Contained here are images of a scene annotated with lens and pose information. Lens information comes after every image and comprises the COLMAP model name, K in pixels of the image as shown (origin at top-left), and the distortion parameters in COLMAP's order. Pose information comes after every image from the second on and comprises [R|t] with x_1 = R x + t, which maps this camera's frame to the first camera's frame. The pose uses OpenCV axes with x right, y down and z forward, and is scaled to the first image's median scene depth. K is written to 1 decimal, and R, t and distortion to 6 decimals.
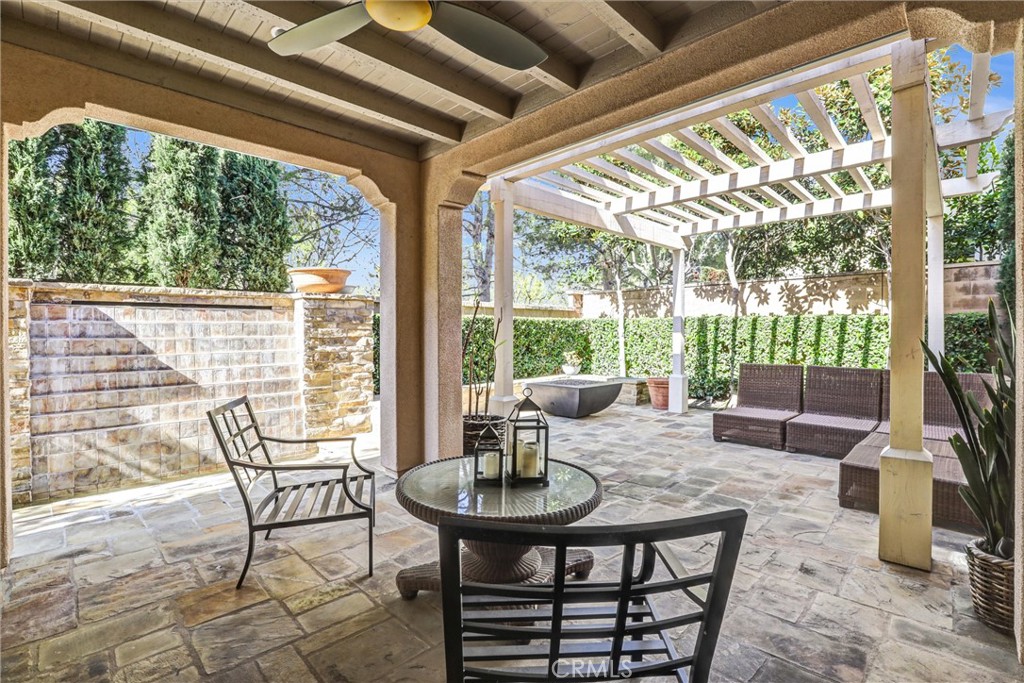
lens RADIAL K [[465.6, 0, 511.8], [0, 465.6, 334.8], [0, 0, 1]] dist [-0.011815, 0.001146]
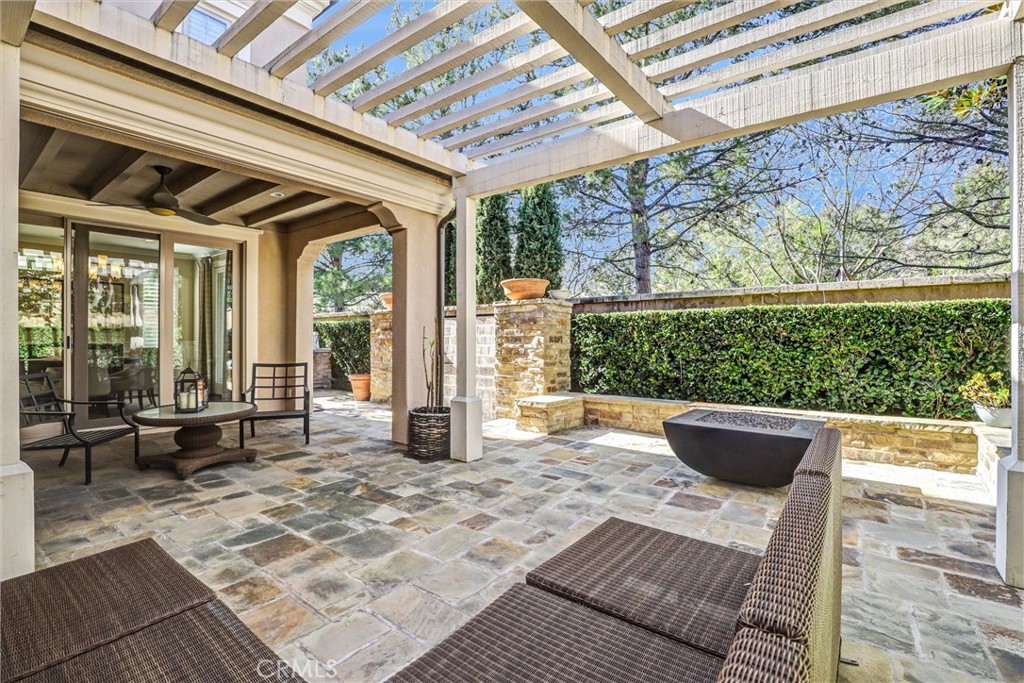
lens RADIAL K [[465.6, 0, 510.6], [0, 465.6, 342.2], [0, 0, 1]] dist [-0.011815, 0.001146]
pose [[0.120283, 0.015055, -0.992625, 0.850072], [-0.004388, 0.999883, 0.014634, 0.003049], [0.992730, 0.002595, 0.120335, 0.868341]]
